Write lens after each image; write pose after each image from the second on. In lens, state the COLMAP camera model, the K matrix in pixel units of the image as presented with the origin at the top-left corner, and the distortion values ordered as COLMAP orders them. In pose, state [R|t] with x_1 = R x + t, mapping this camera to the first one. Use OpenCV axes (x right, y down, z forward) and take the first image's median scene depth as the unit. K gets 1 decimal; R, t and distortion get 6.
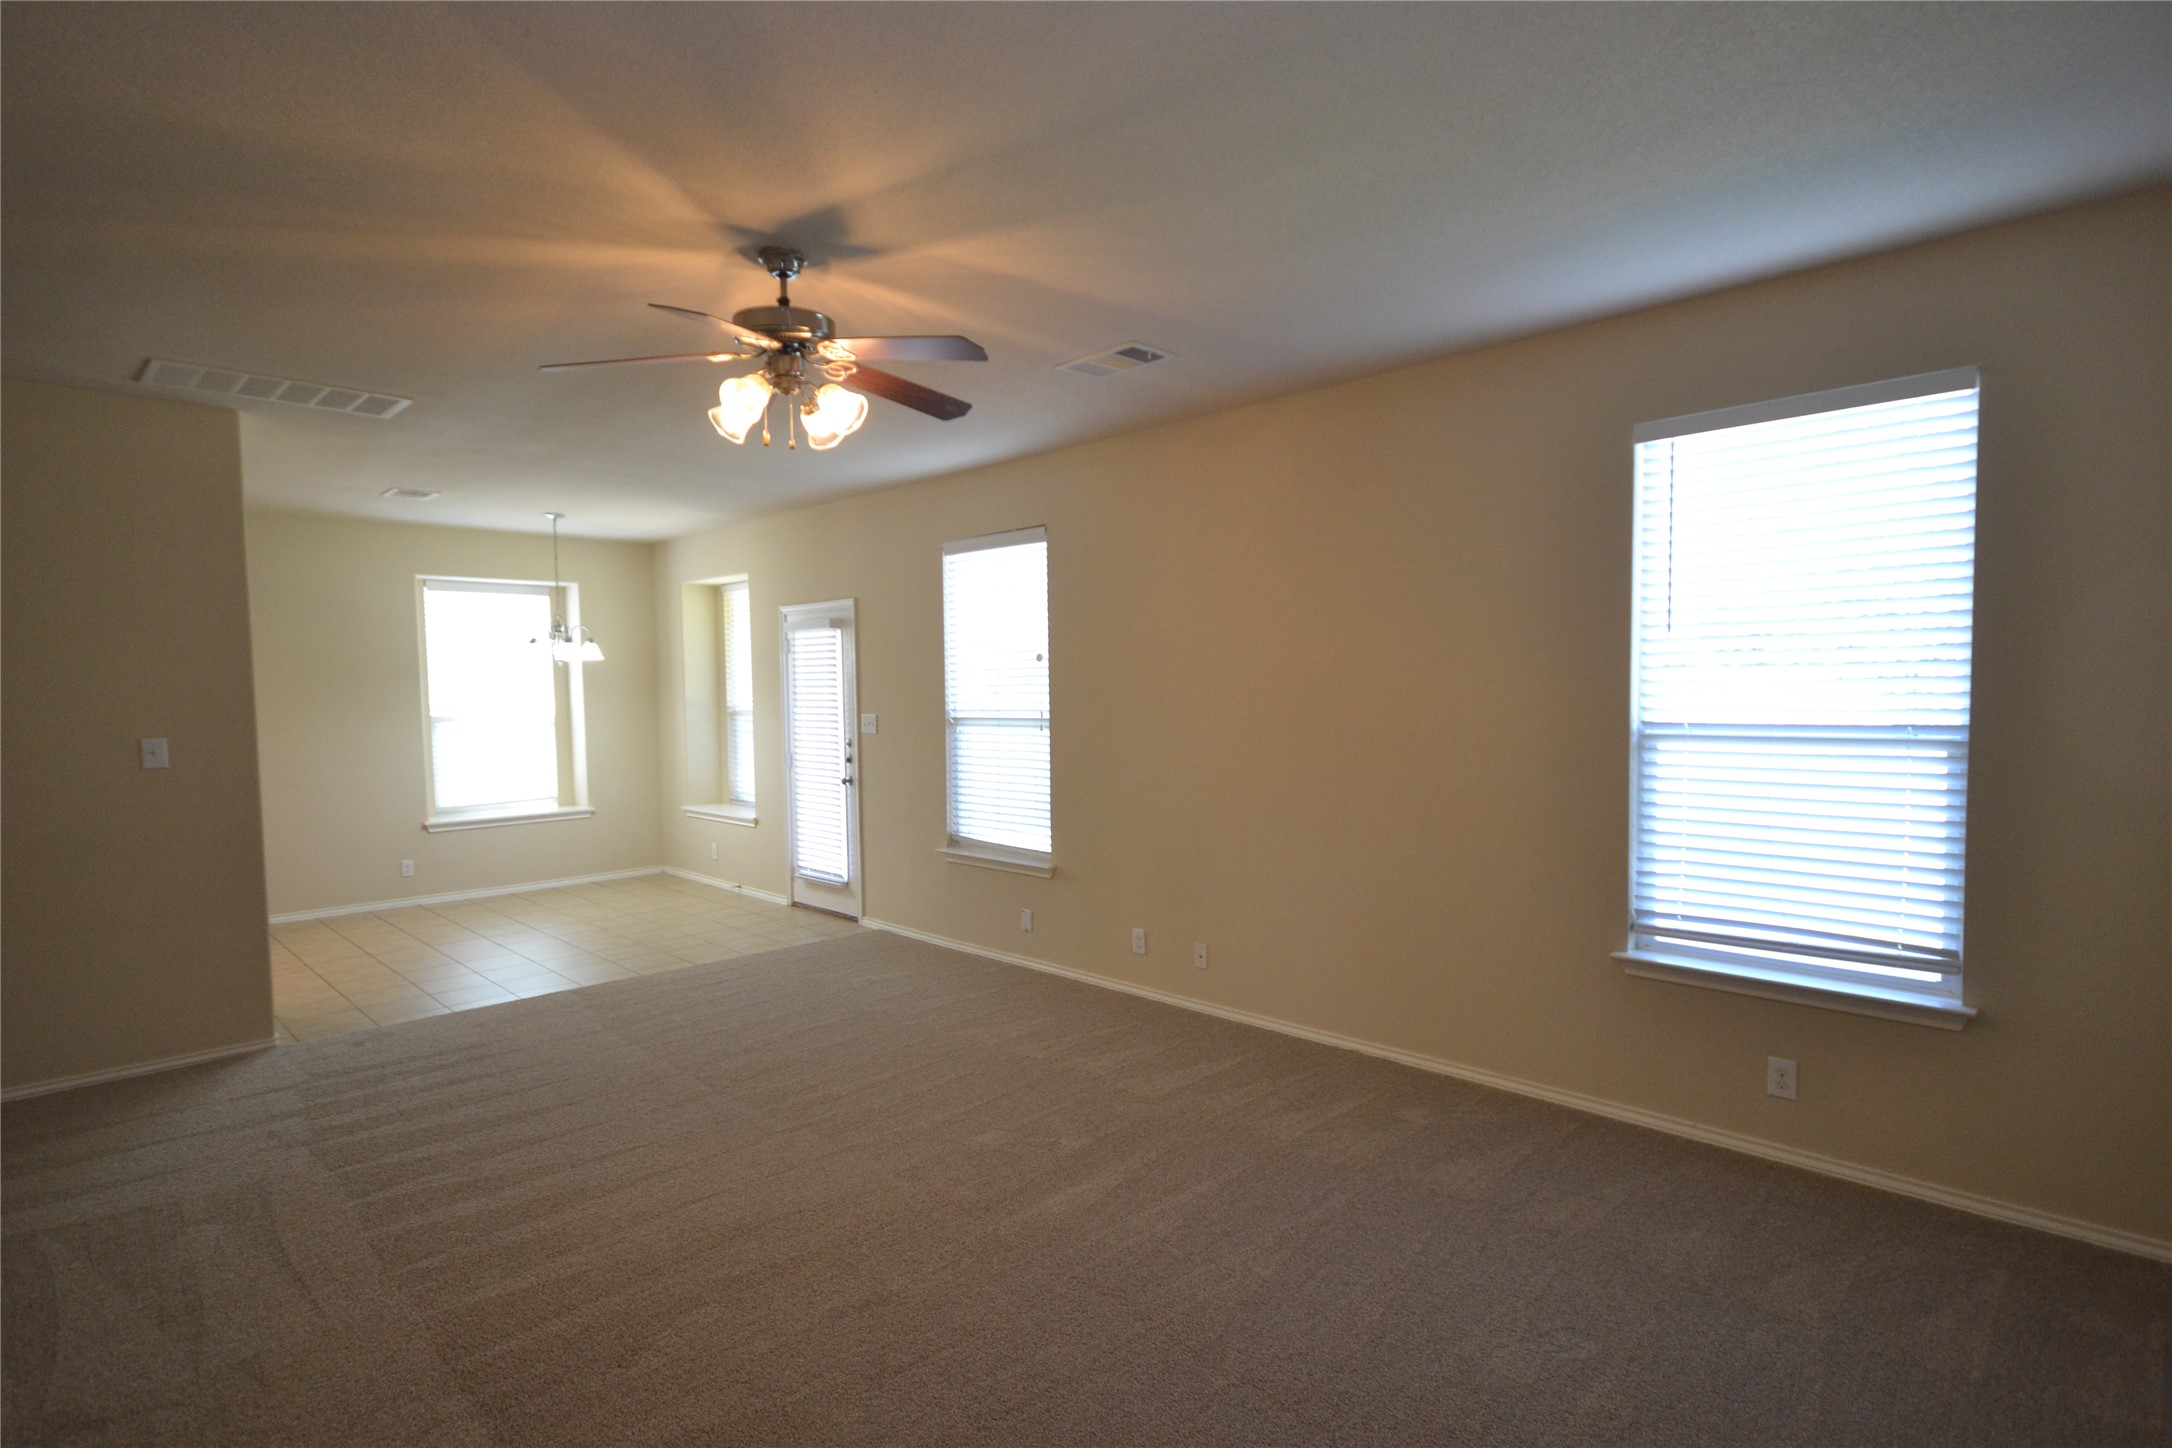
lens RADIAL K [[1095.2, 0, 1086.0], [0, 1095.2, 724.0], [0, 0, 1]] dist [0.000669, 0.000038]
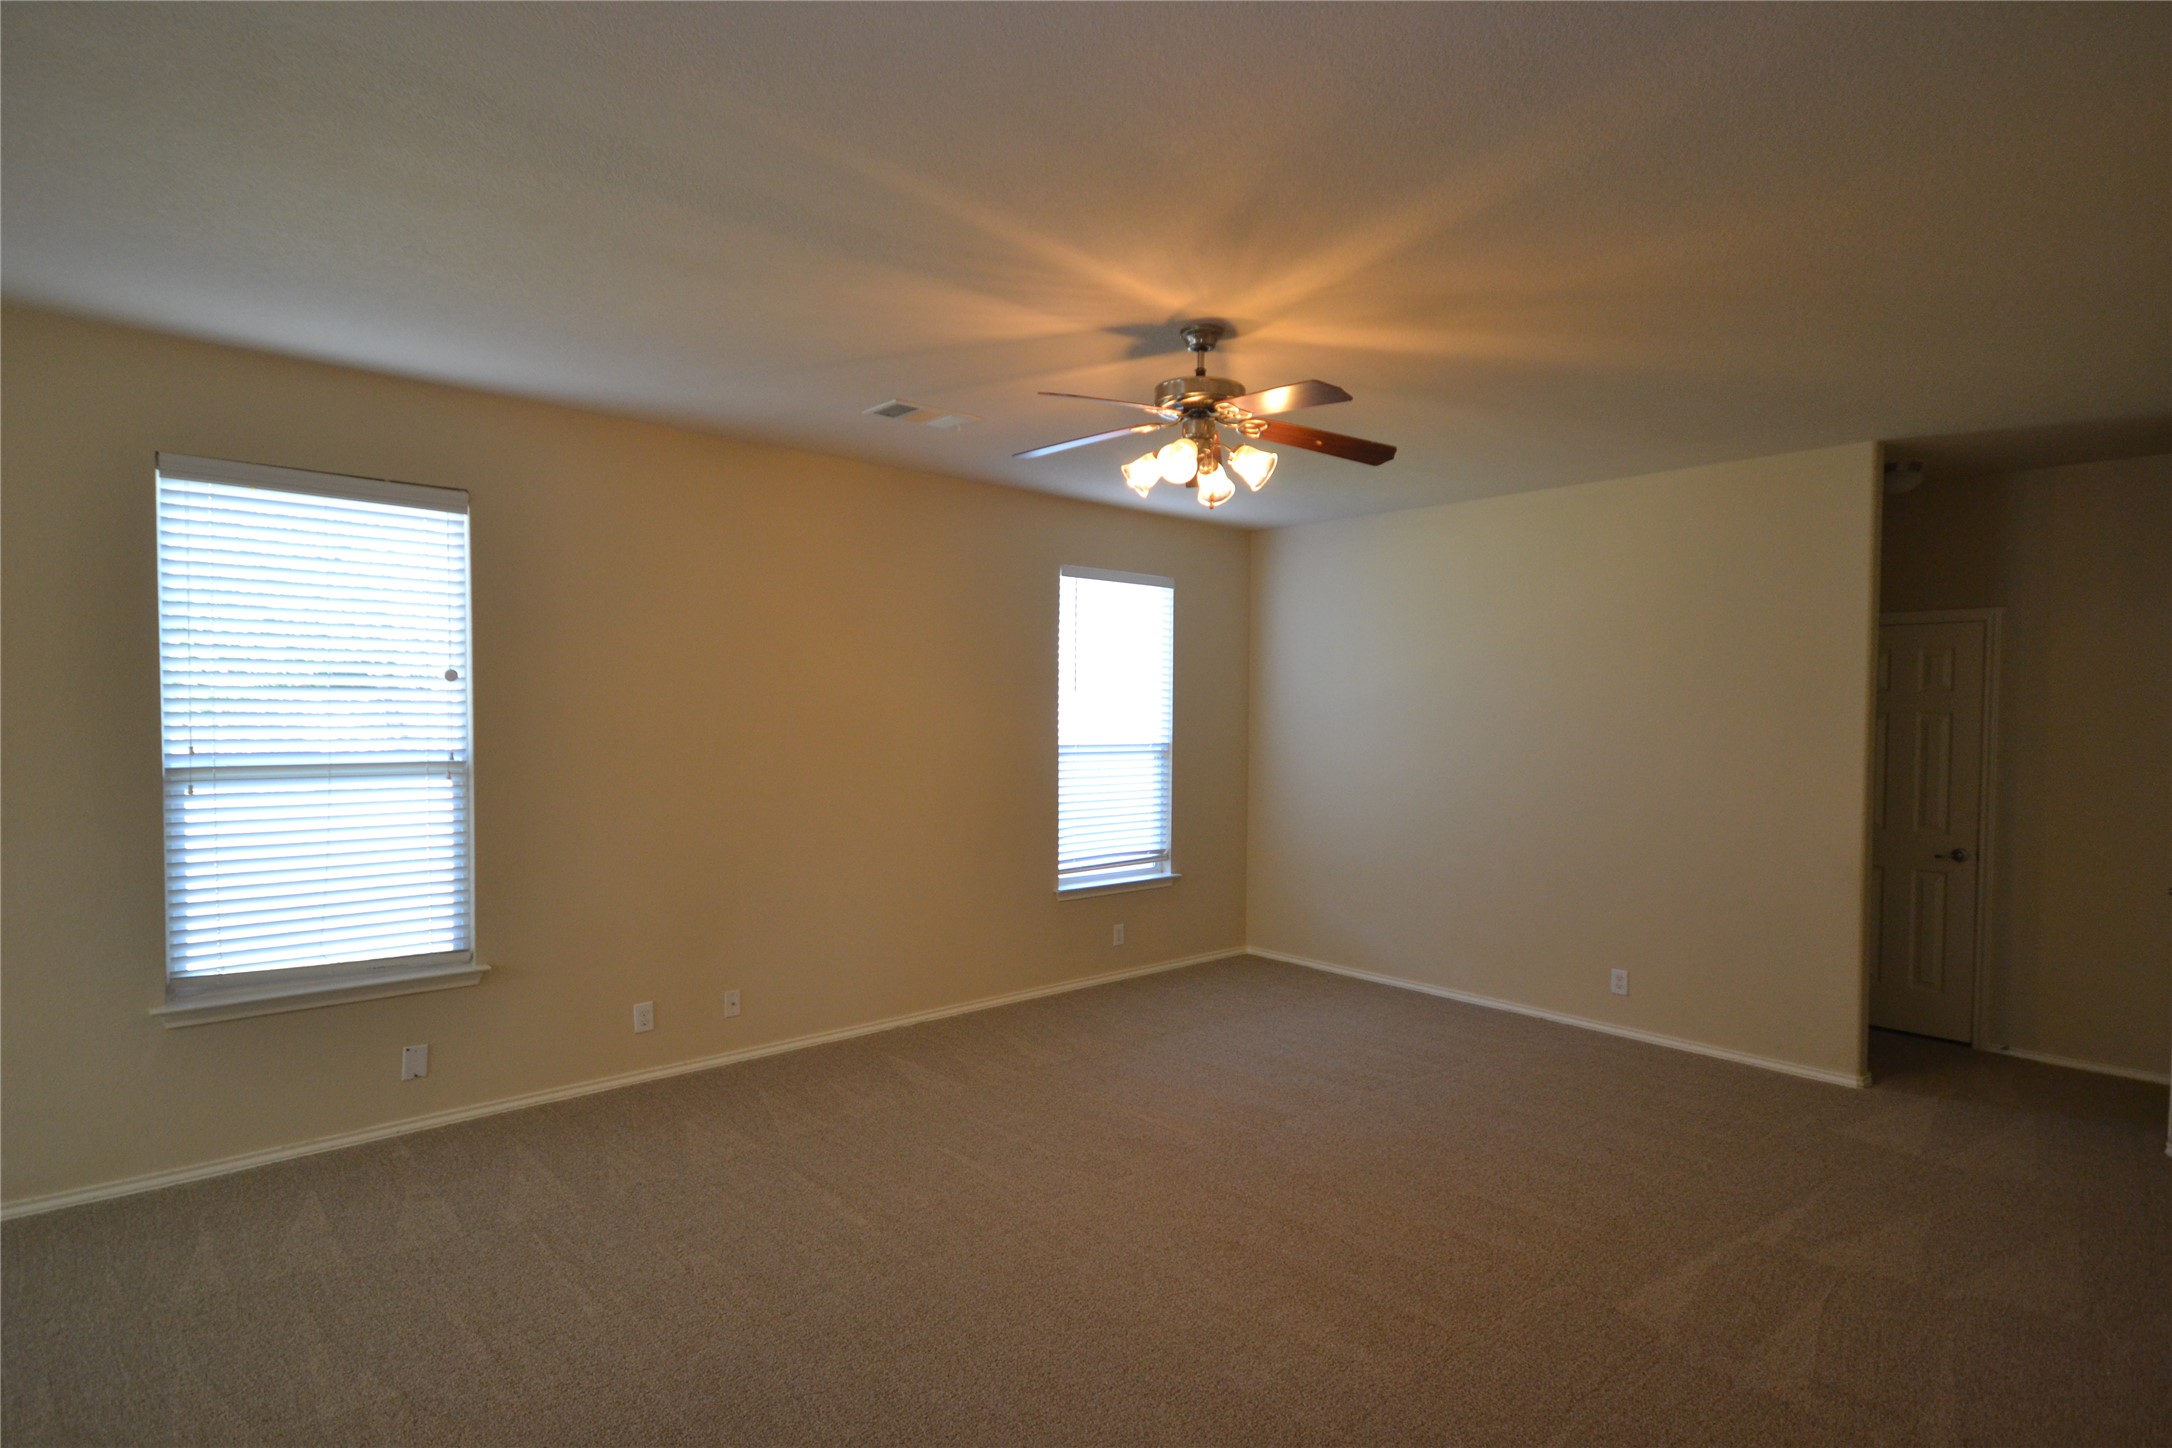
lens RADIAL K [[1095.2, 0, 1086.0], [0, 1095.2, 724.0], [0, 0, 1]] dist [0.000669, 0.000038]
pose [[0.062940, 0.001704, 0.998016, -0.779530], [0.024892, 0.999685, -0.003276, -0.018408], [-0.997707, 0.025049, 0.062878, 0.596215]]
